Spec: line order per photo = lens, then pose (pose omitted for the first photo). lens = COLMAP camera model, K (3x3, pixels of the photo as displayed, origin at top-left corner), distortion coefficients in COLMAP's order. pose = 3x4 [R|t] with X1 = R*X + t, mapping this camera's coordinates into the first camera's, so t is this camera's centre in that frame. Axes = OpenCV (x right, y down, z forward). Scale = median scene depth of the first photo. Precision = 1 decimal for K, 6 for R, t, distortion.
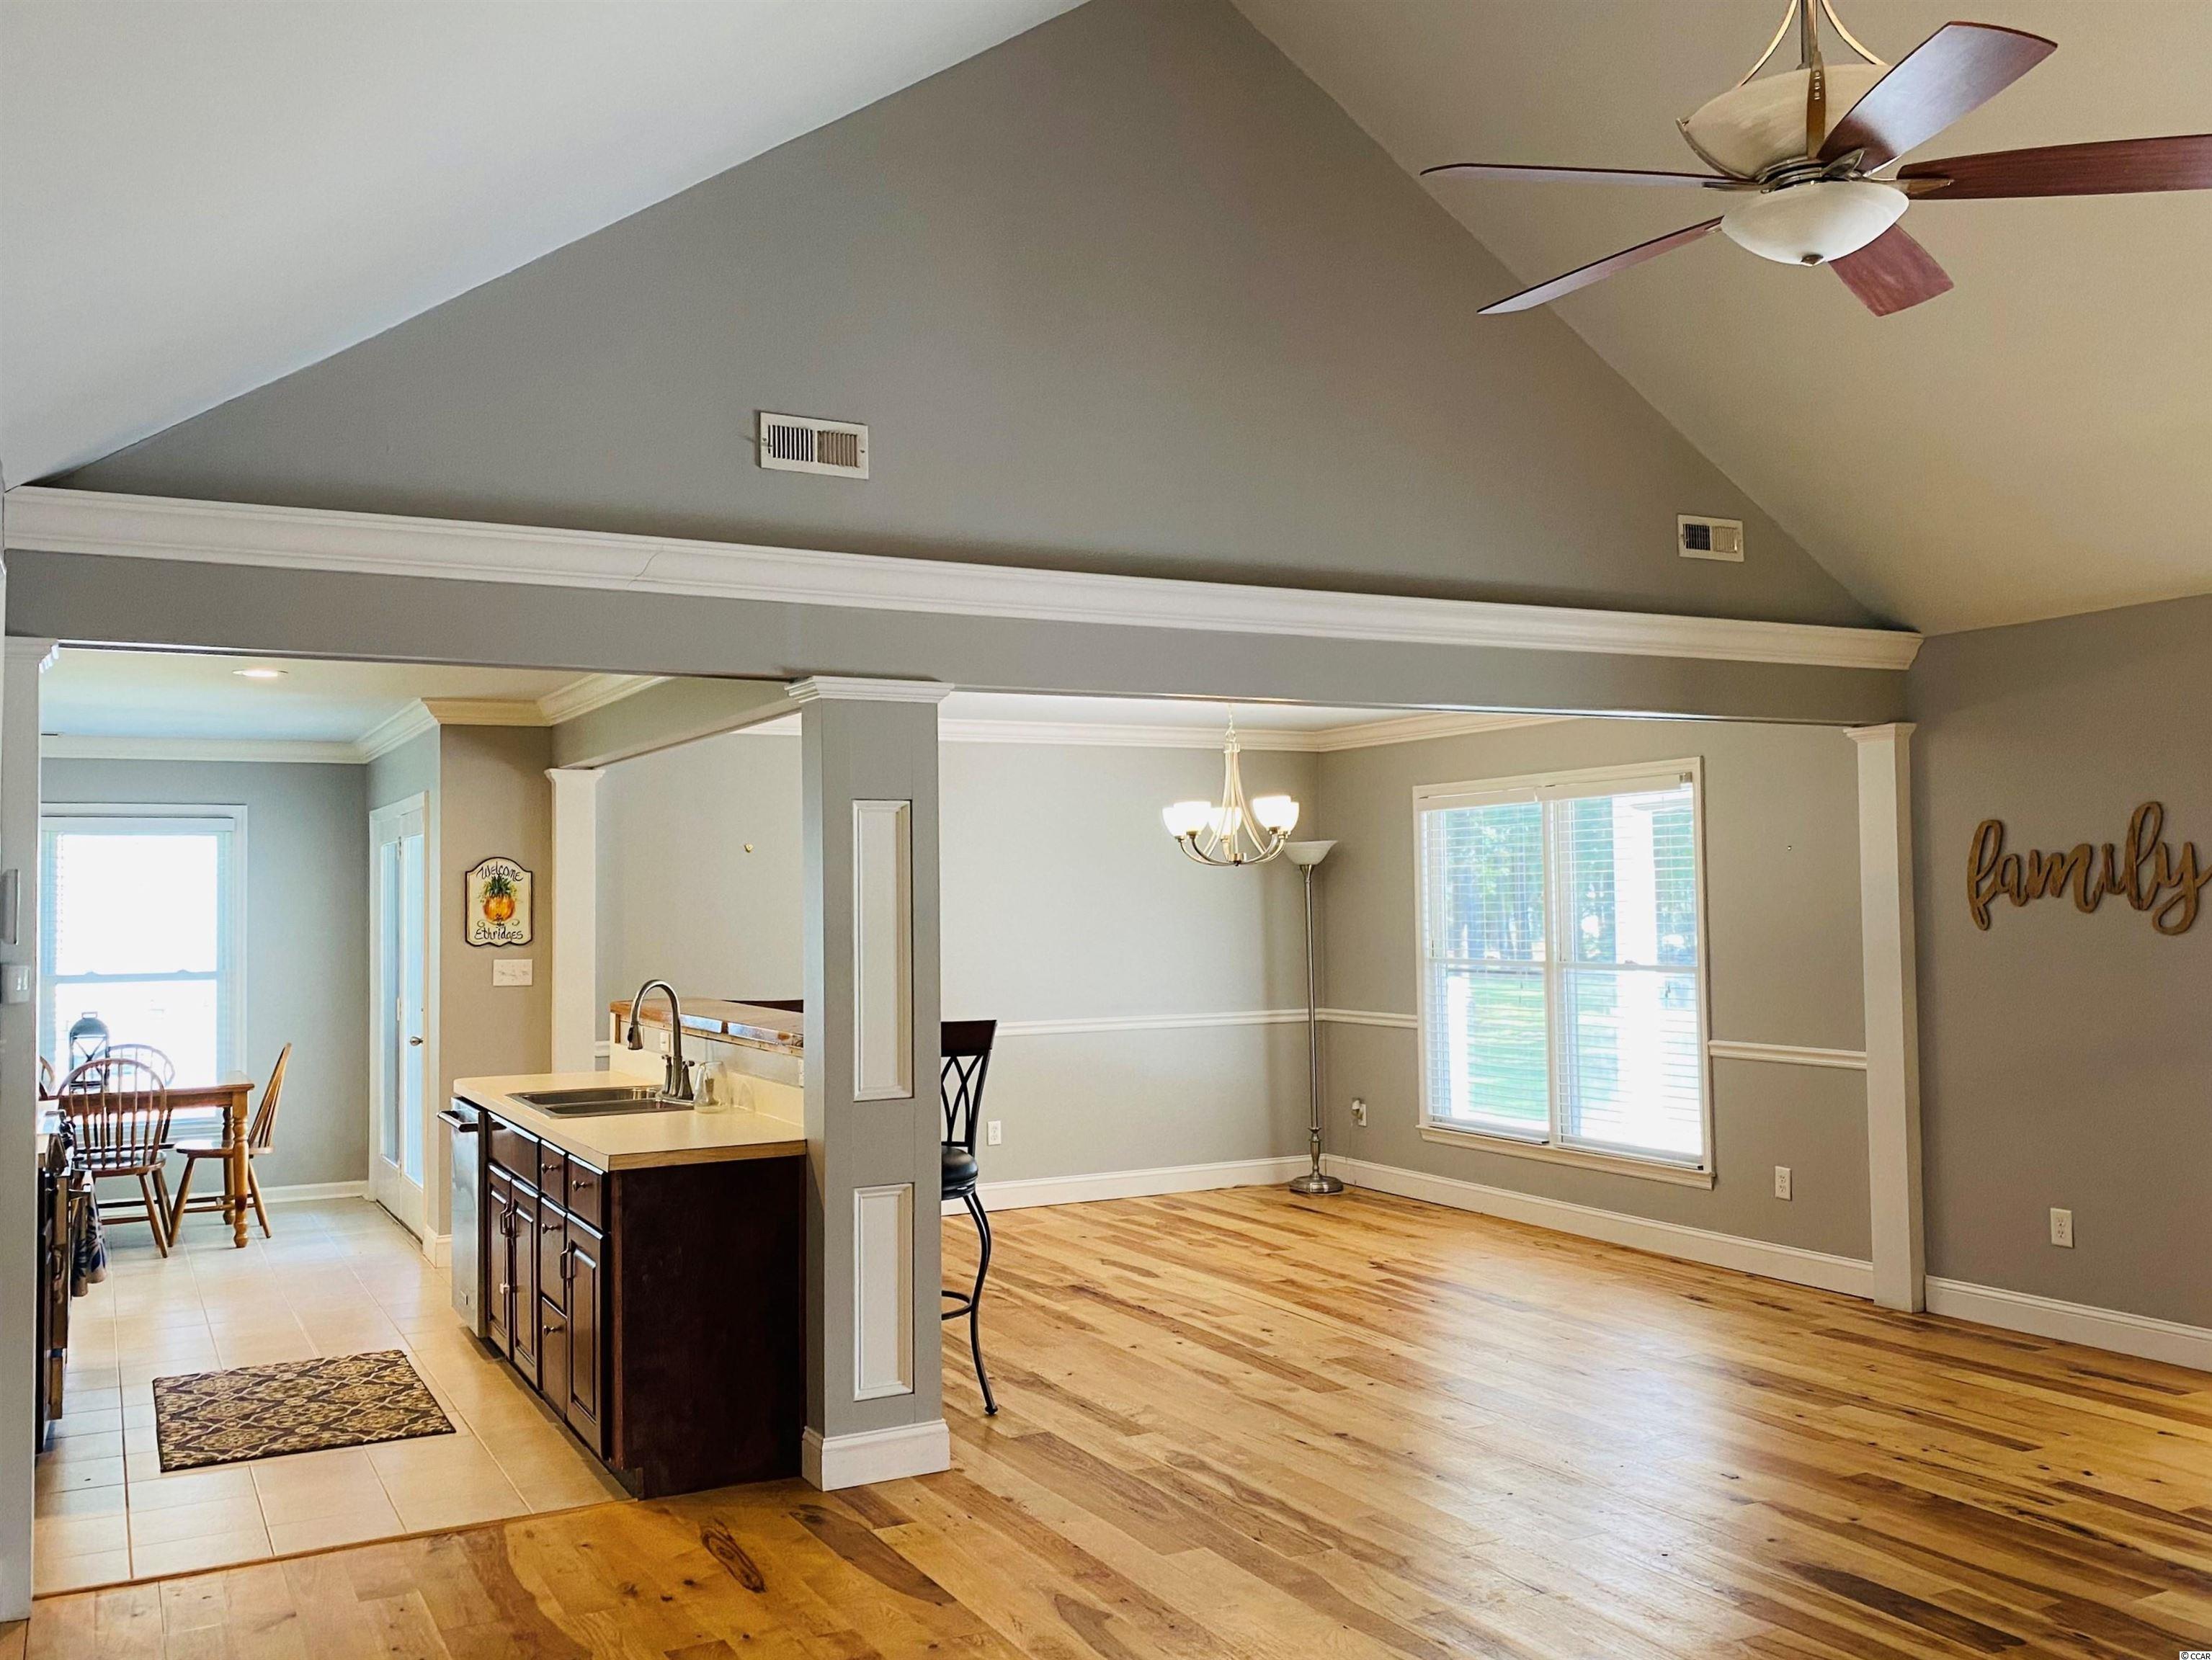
lens RADIAL K [[1920.7, 0, 1121.2], [0, 1920.7, 826.1], [0, 0, 1]] dist [0.016066, 0.000255]
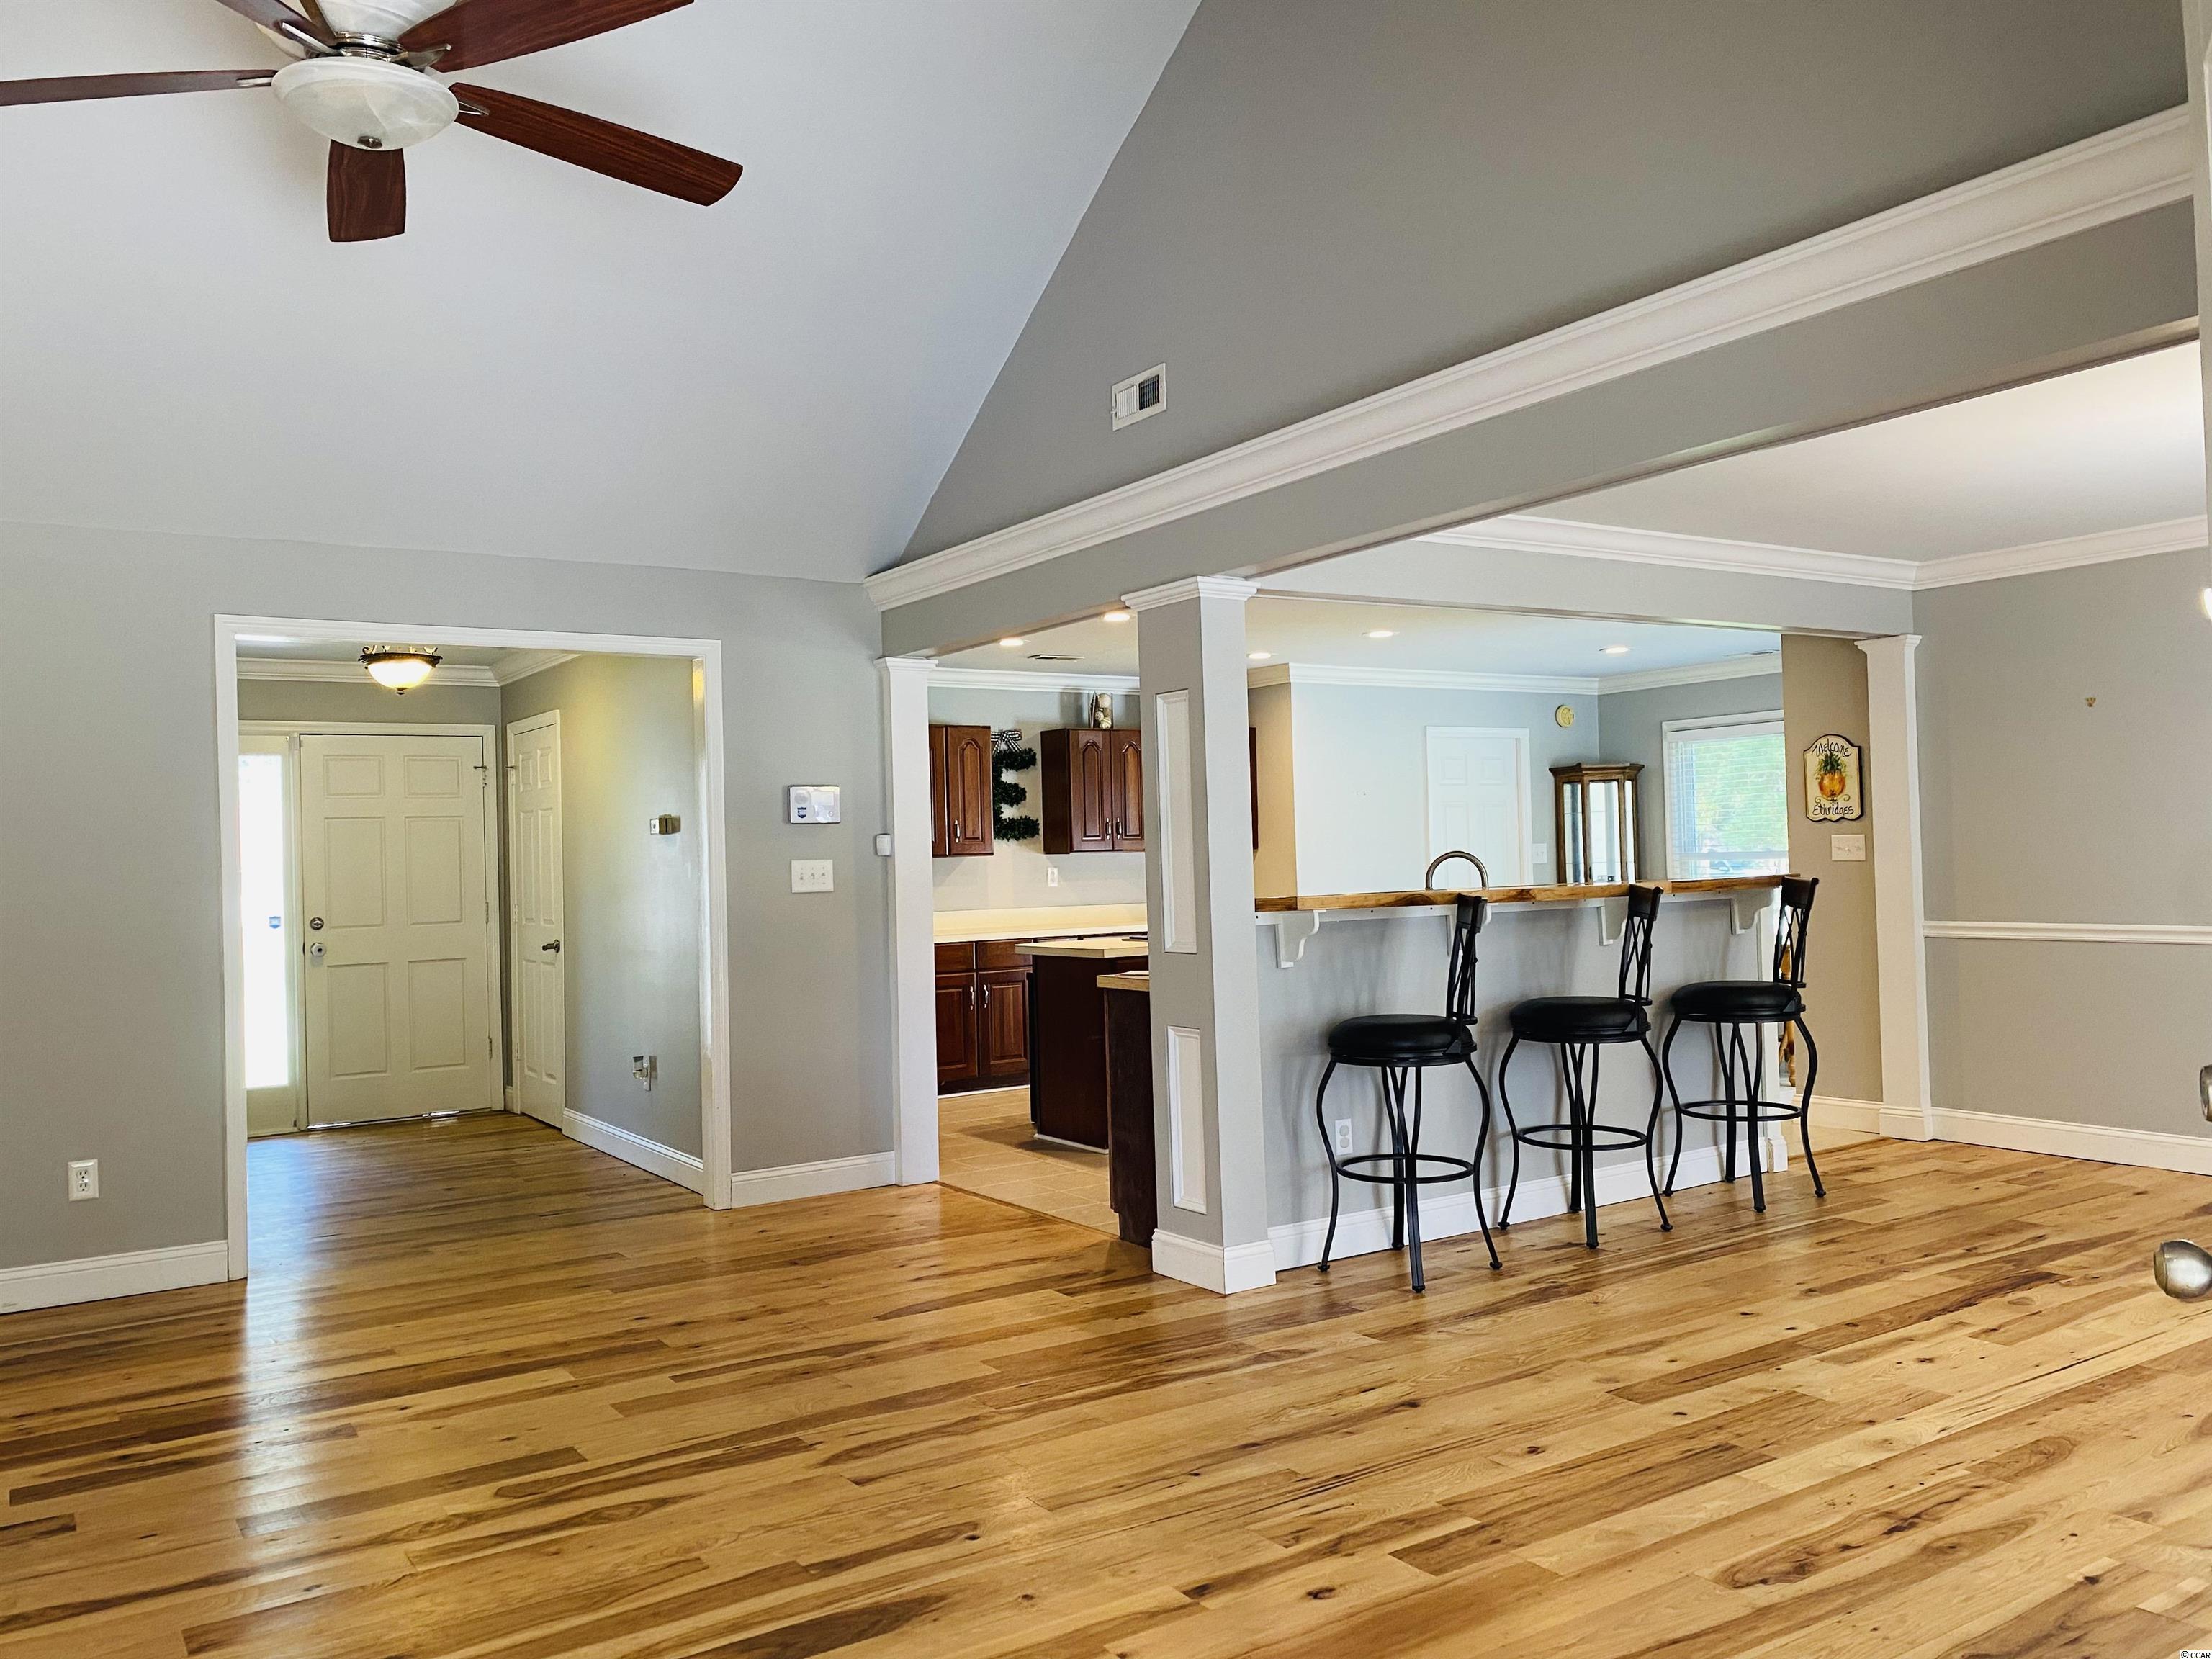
lens RADIAL K [[1694.0, 0, 1093.3], [0, 1694.0, 829.1], [0, 0, 1]] dist [0.026716, -0.004707]
pose [[0.092678, -0.007347, -0.995669, 0.699888], [0.068435, 0.997655, -0.000992, 0.052769], [0.993342, -0.068046, 0.092964, 0.688161]]
